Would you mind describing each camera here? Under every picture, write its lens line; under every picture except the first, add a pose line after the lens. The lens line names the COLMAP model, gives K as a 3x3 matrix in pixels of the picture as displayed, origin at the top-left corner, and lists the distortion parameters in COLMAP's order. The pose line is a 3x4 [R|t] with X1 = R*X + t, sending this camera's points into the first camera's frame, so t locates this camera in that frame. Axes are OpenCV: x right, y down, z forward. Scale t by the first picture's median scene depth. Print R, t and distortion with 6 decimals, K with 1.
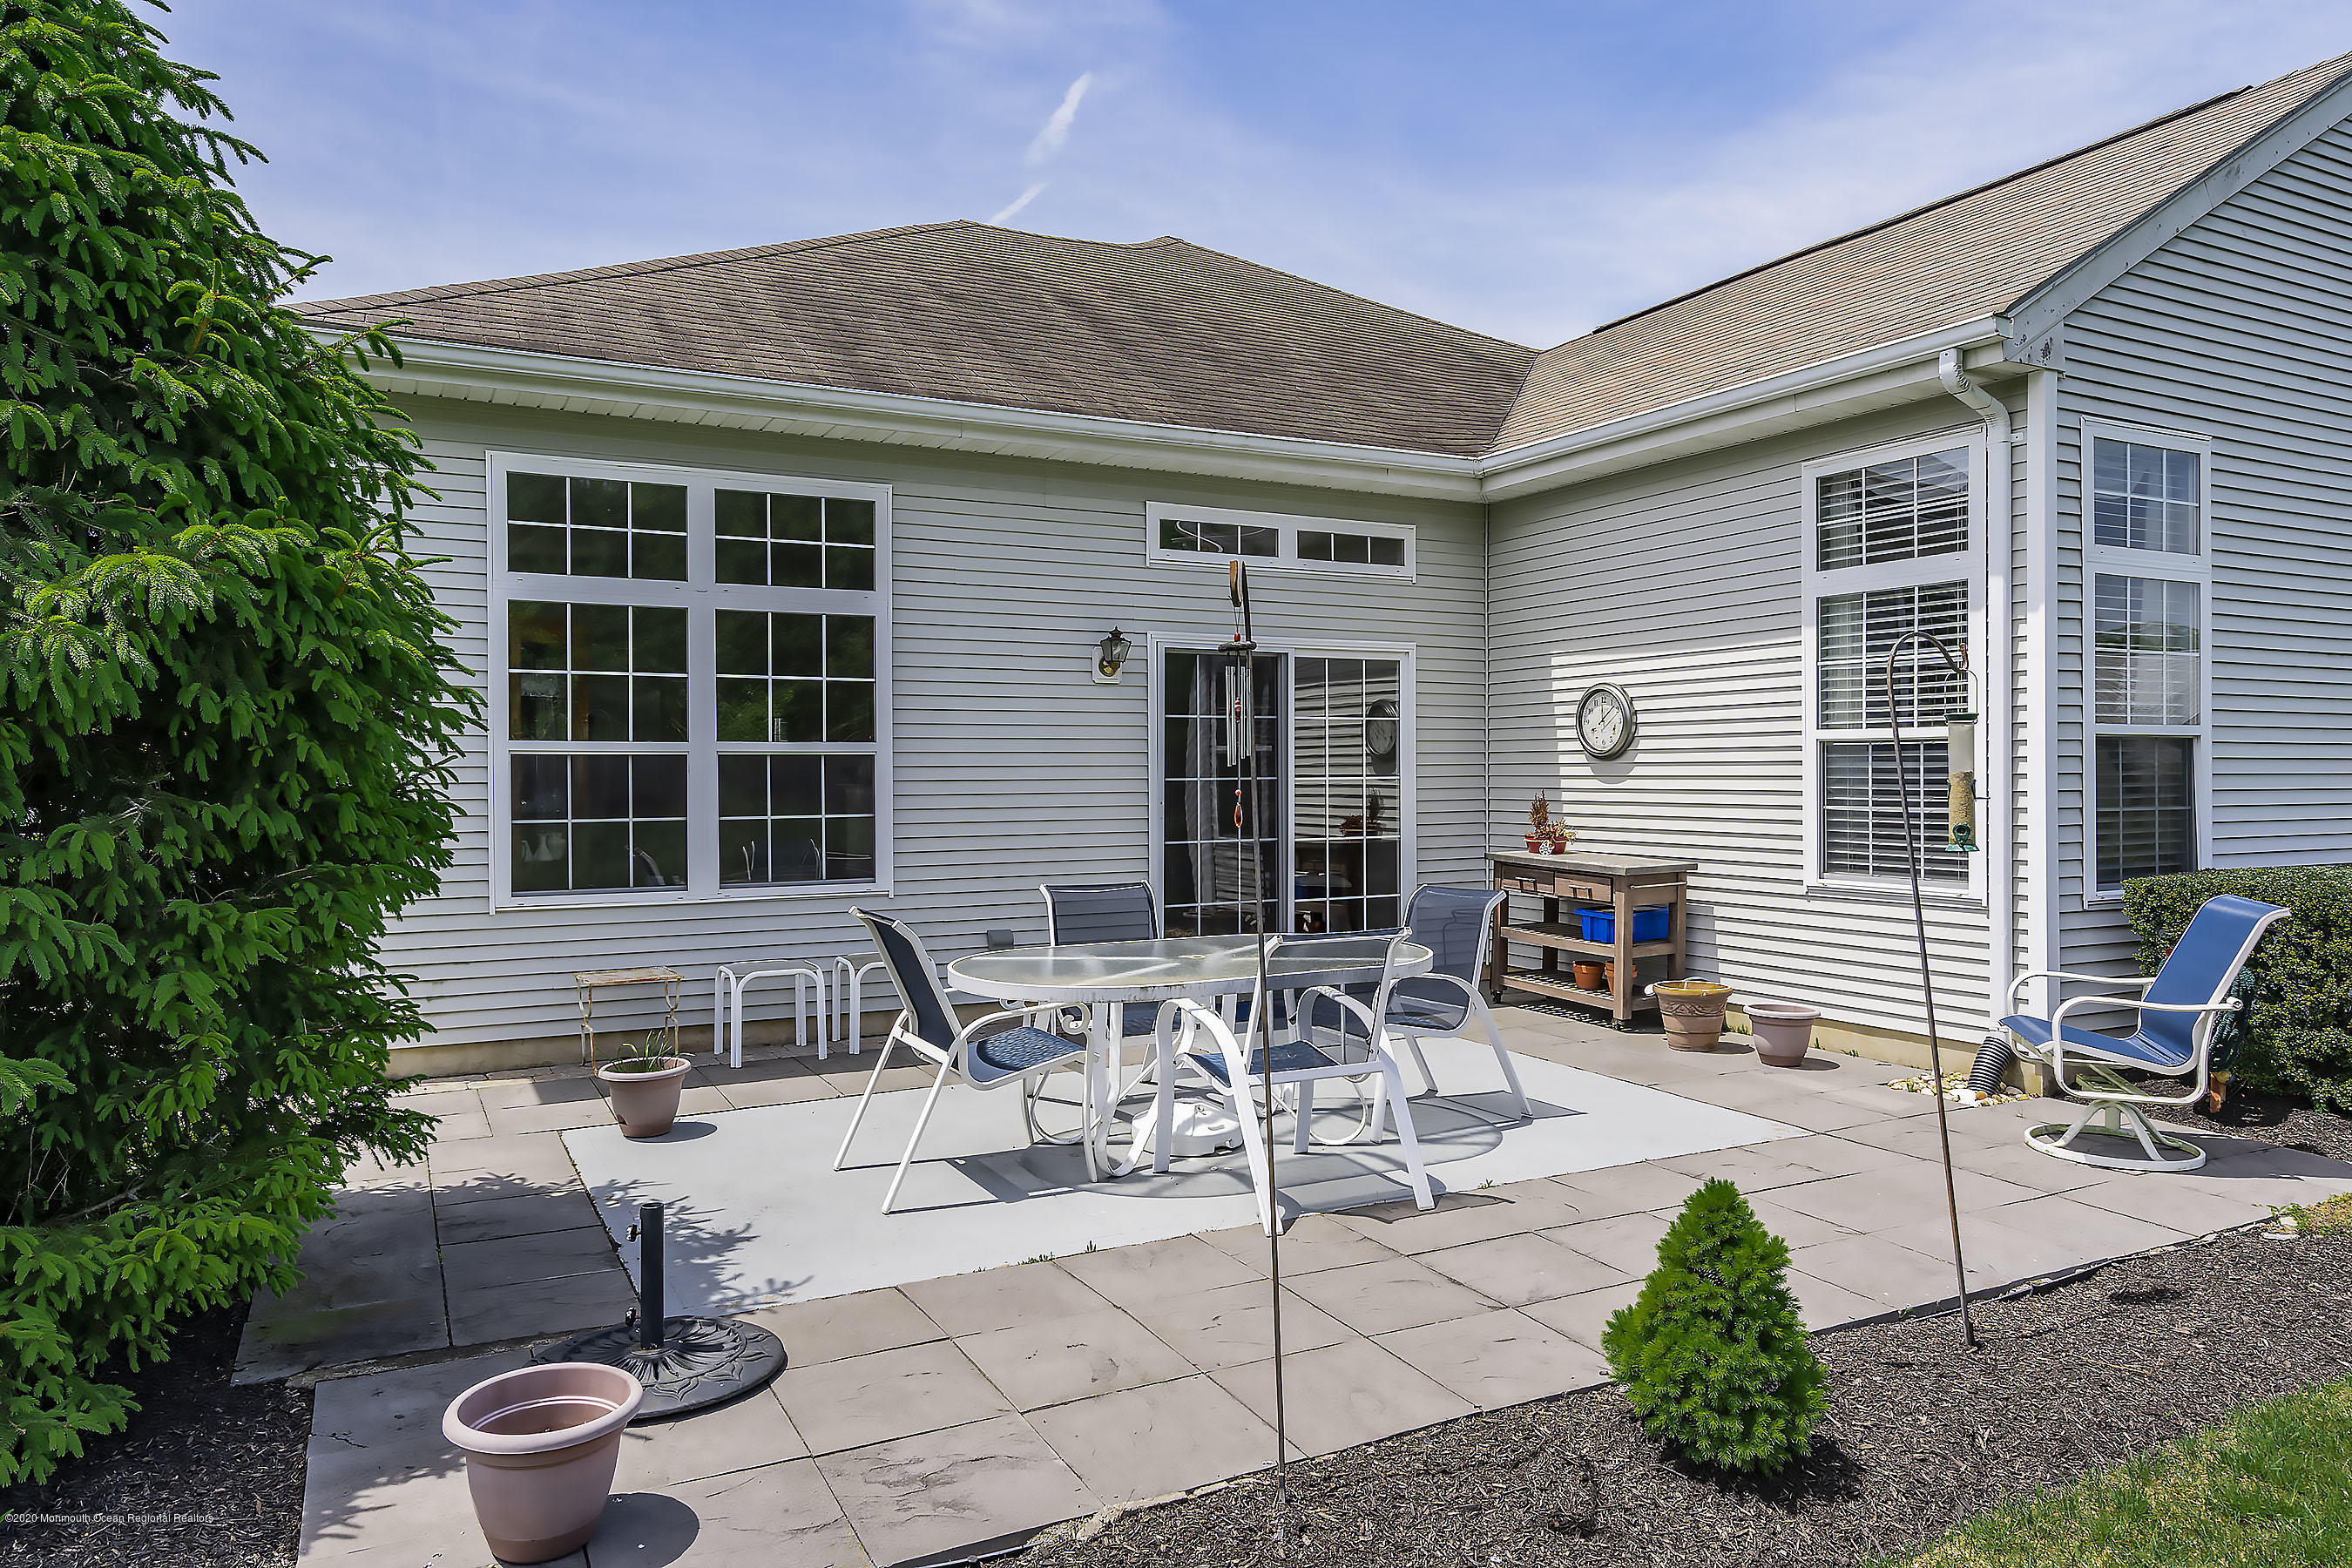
lens RADIAL K [[1533.2, 0, 1174.5], [0, 1533.2, 769.8], [0, 0, 1]] dist [-0.010105, -0.000114]
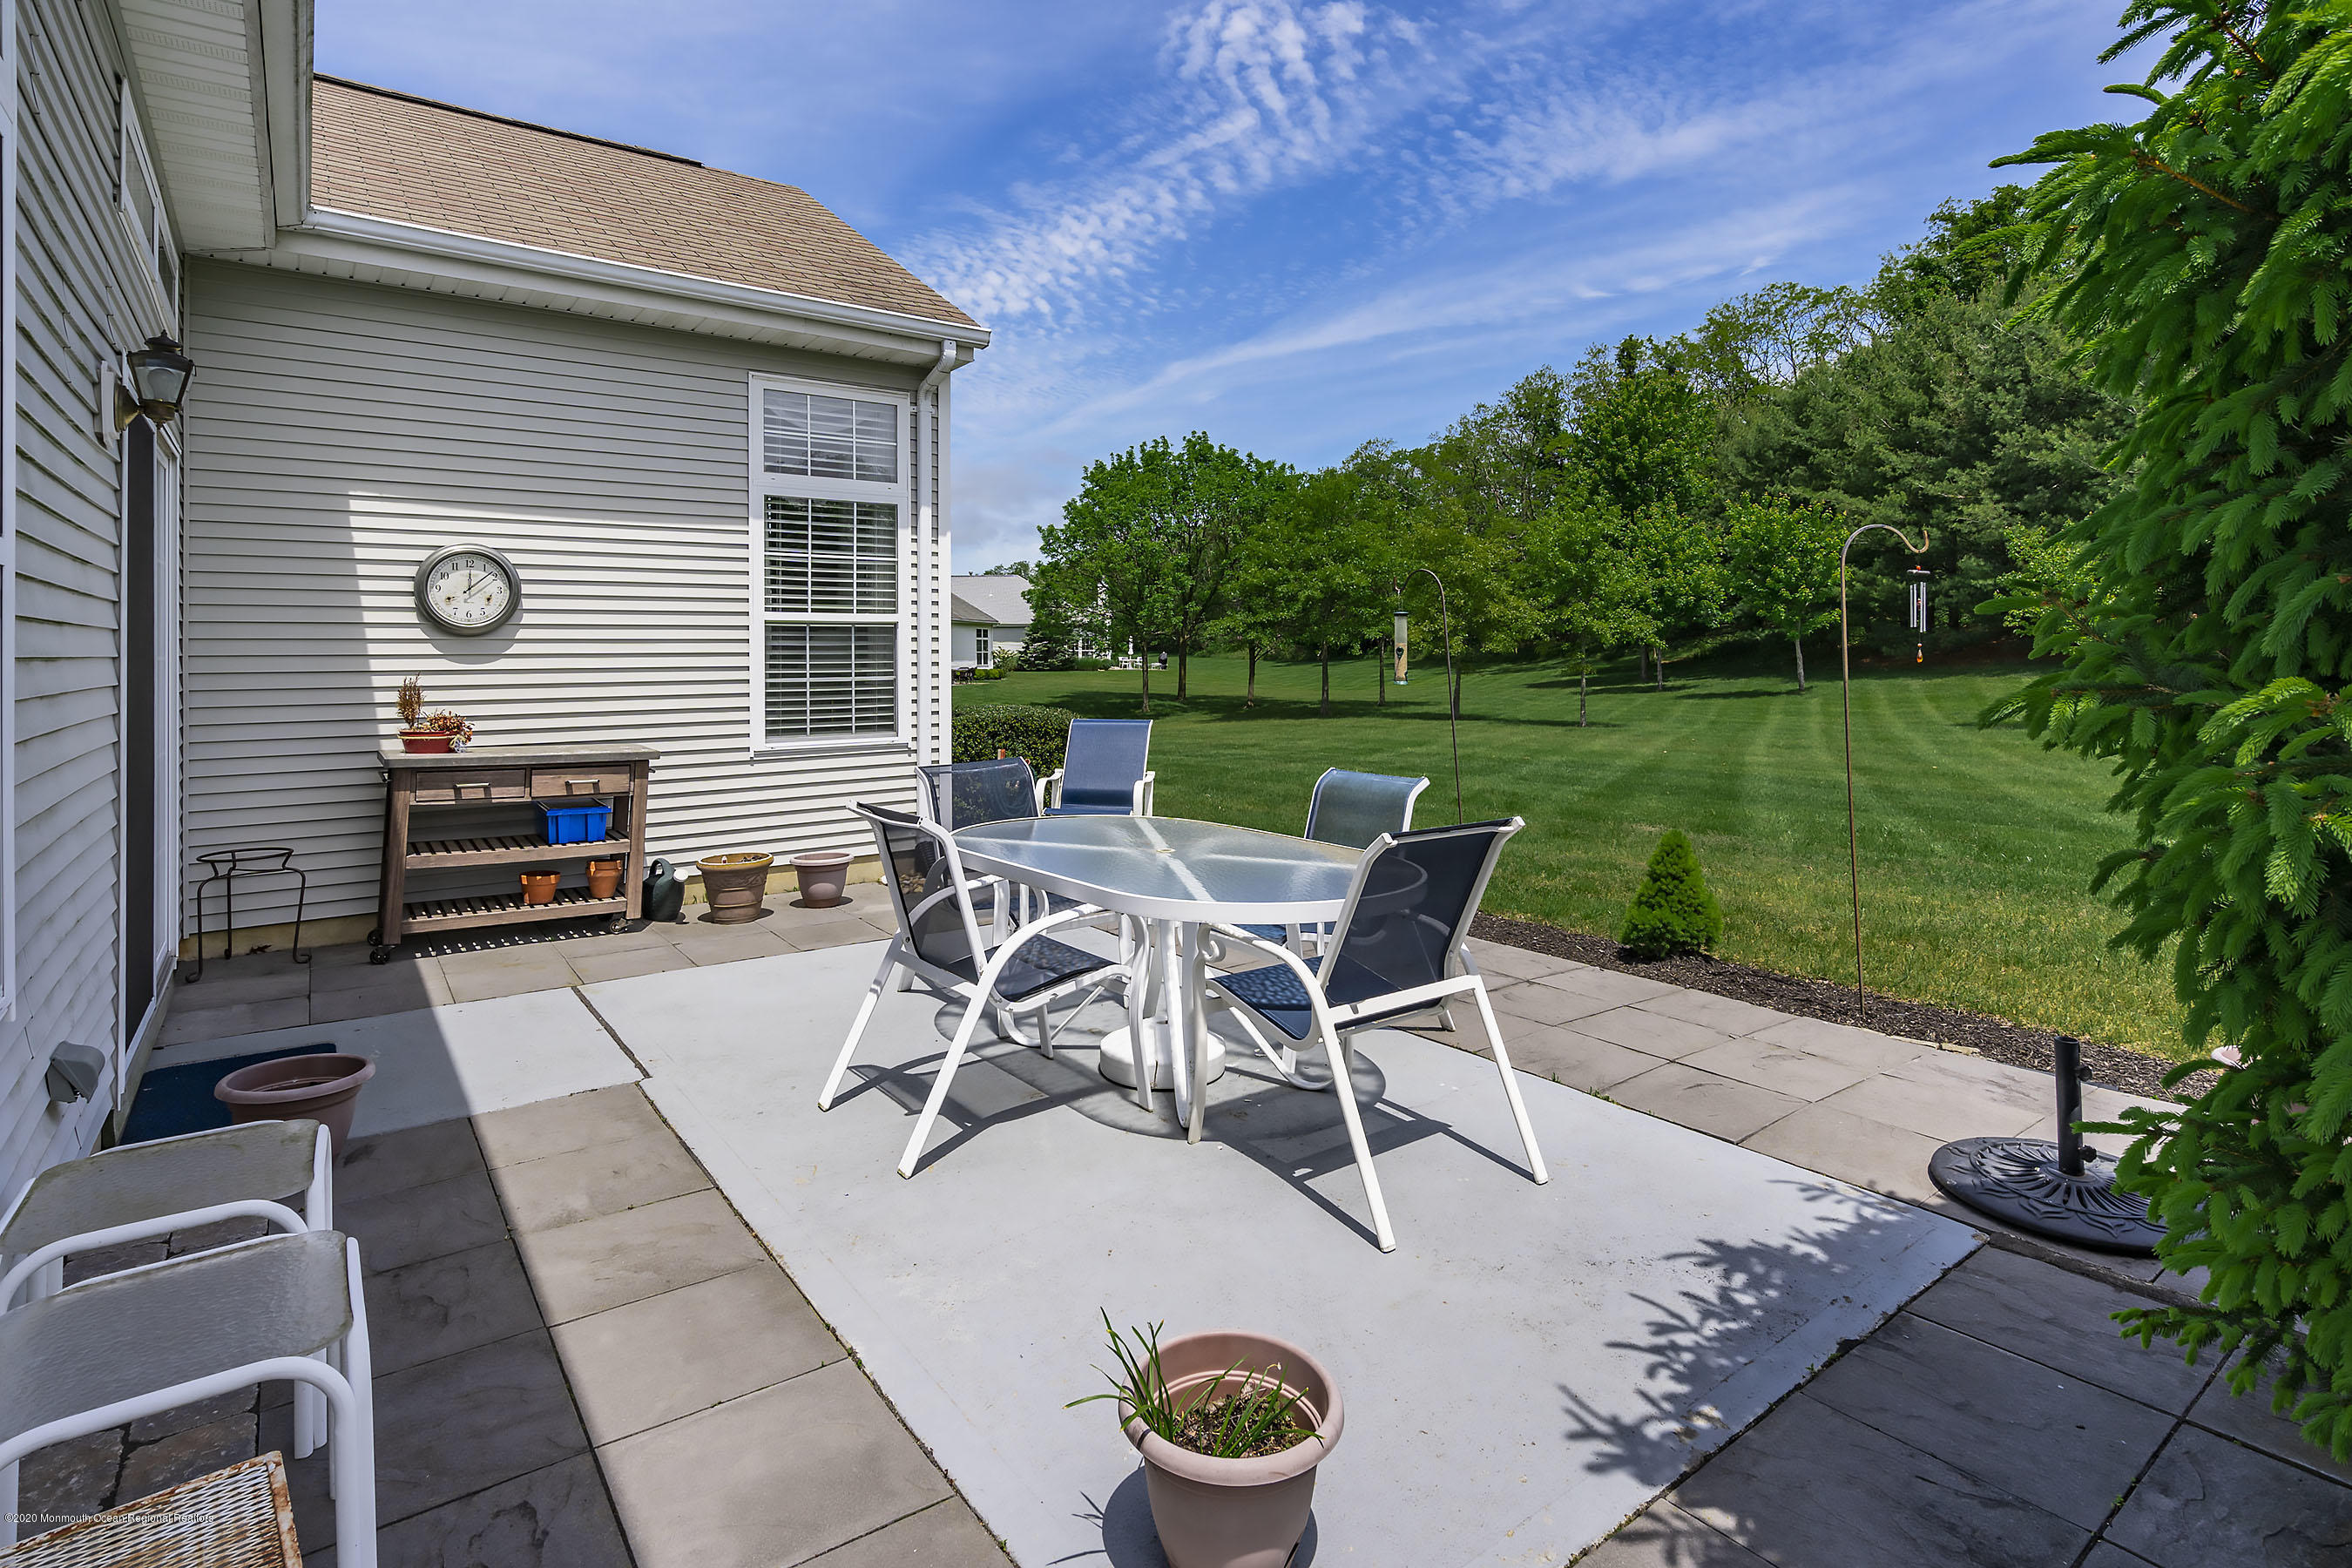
lens RADIAL K [[1183.2, 0, 1191.2], [0, 1183.2, 708.3], [0, 0, 1]] dist [-0.001996, -0.000283]
pose [[-0.171998, -0.044426, 0.984095, -0.517012], [0.003524, 0.998948, 0.045712, 0.006169], [-0.985091, 0.011330, -0.171661, 0.872031]]
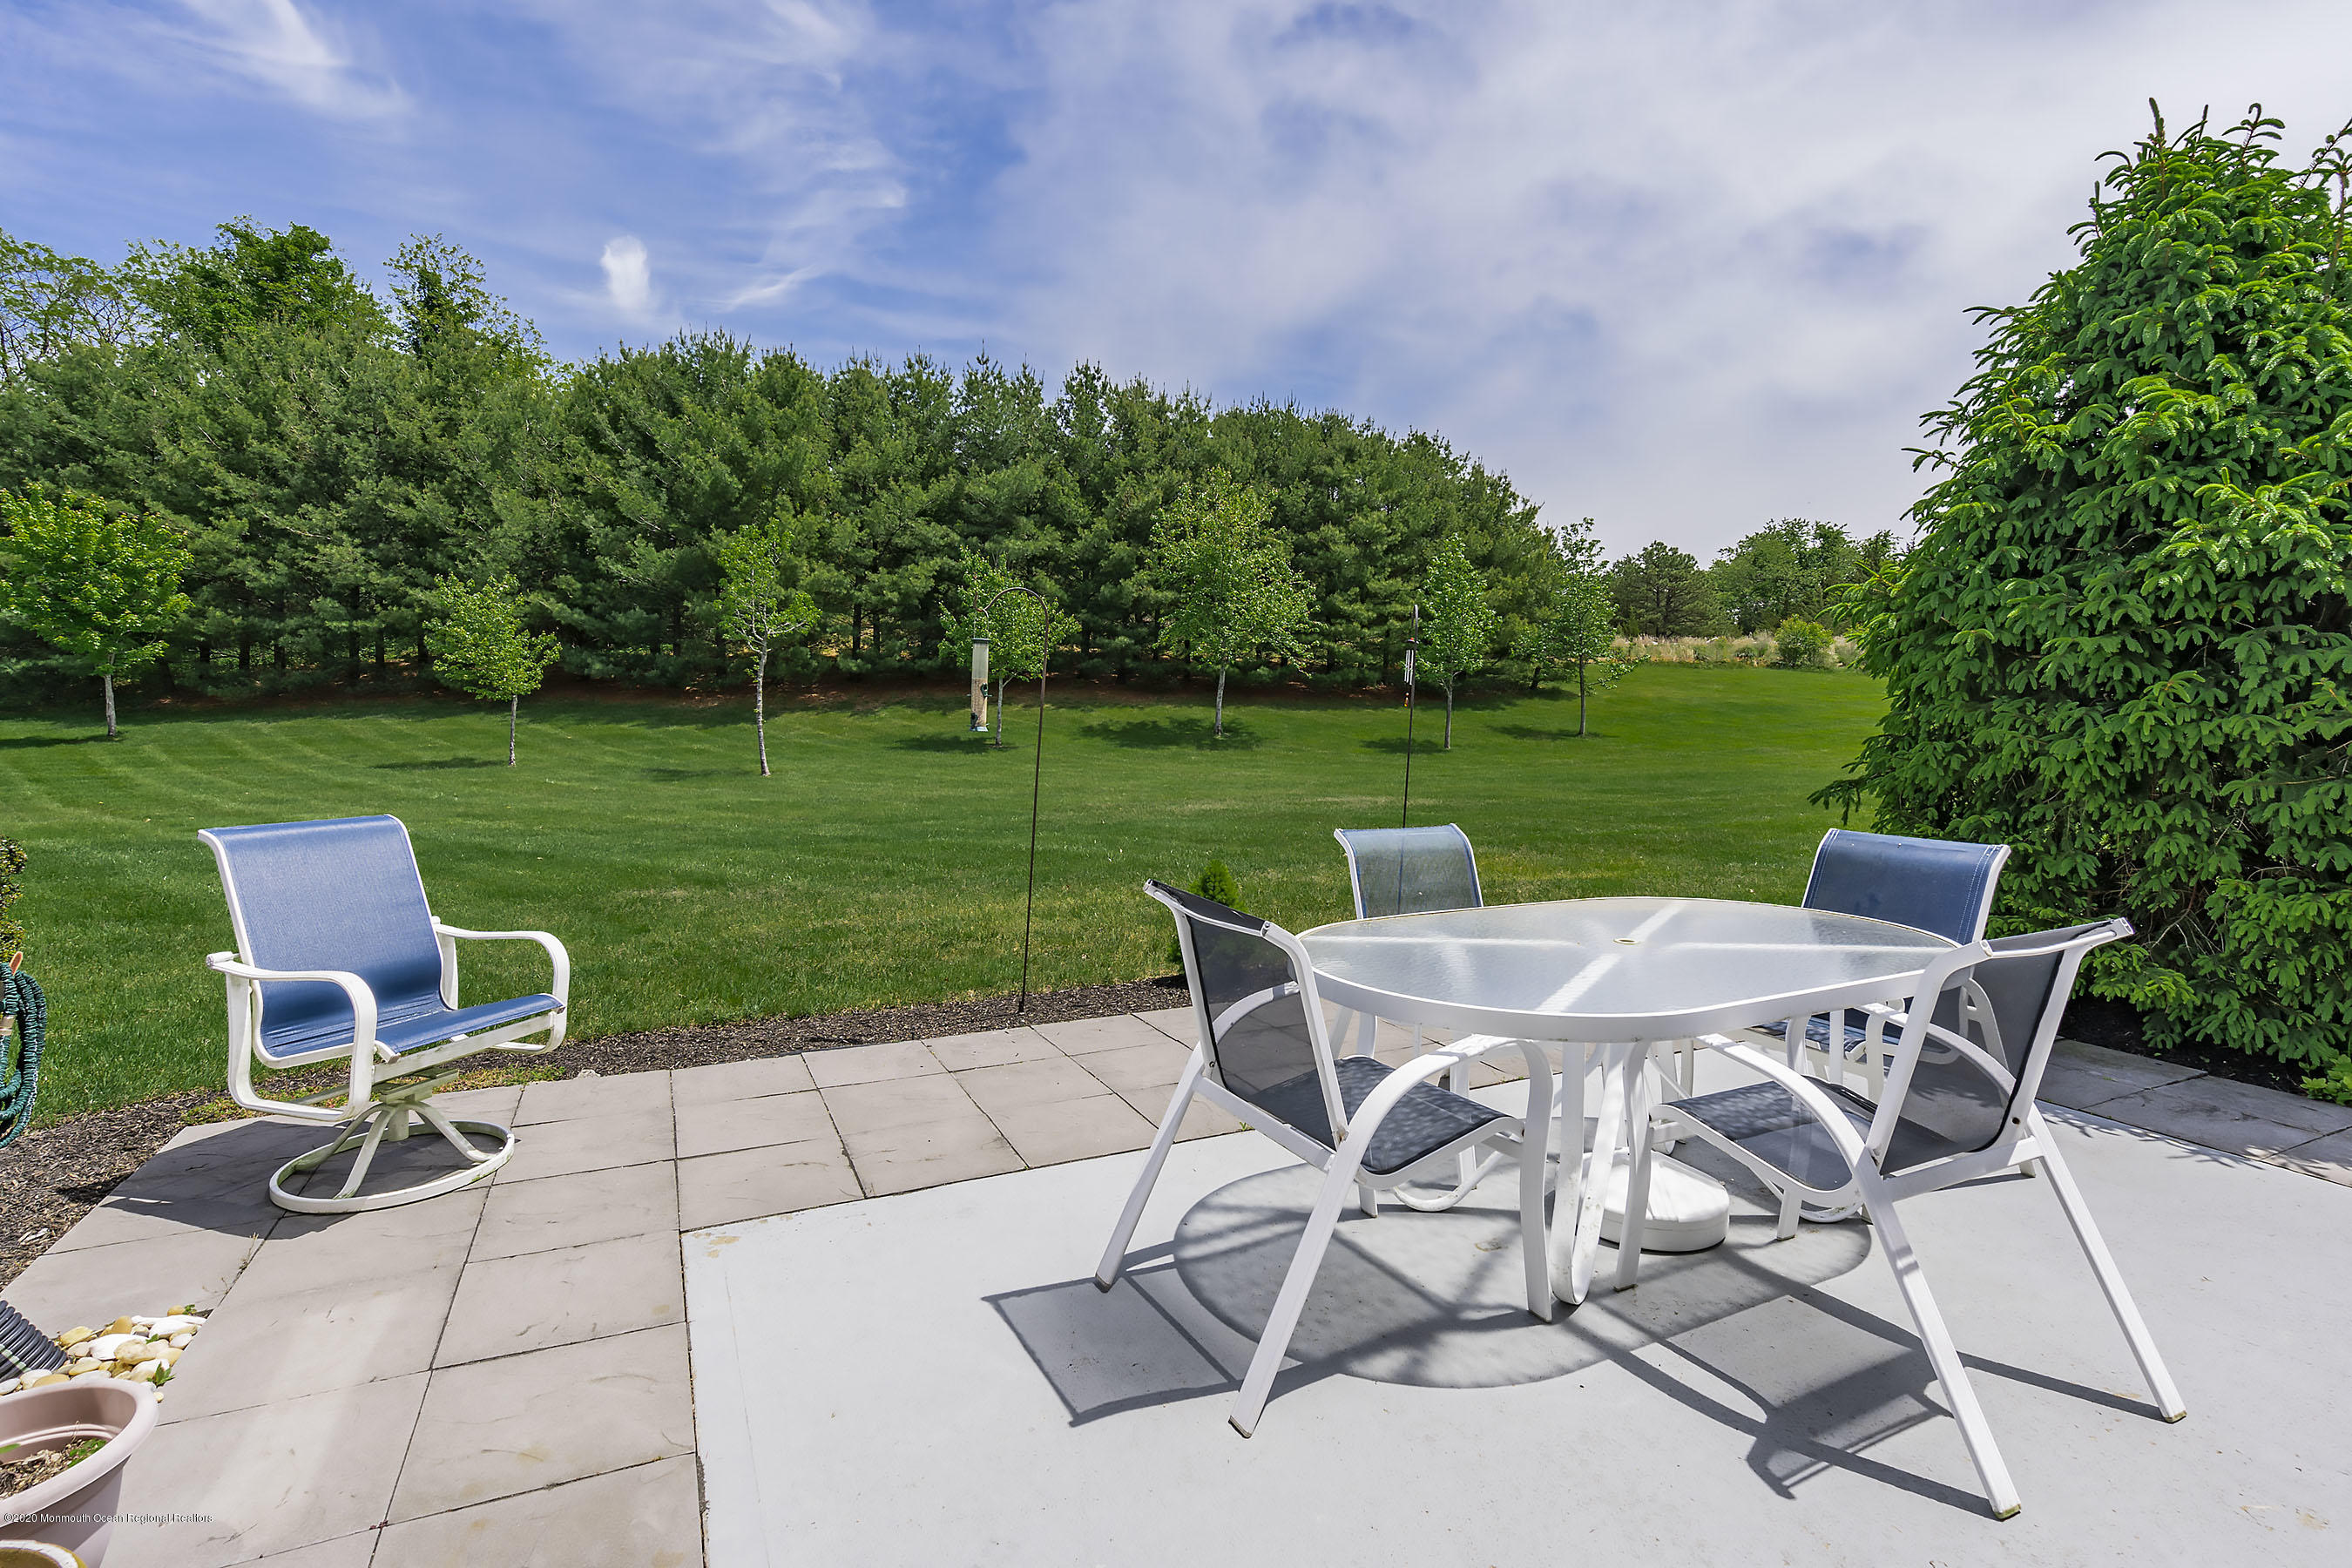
lens RADIAL K [[1071.1, 0, 1175.6], [0, 1071.1, 765.8], [0, 0, 1]] dist [-0.004384, -0.000350]
pose [[-0.999560, -0.016175, 0.024856, 0.162265], [-0.014820, 0.998443, 0.053783, 0.017121], [-0.025688, 0.053391, -0.998243, 1.167715]]
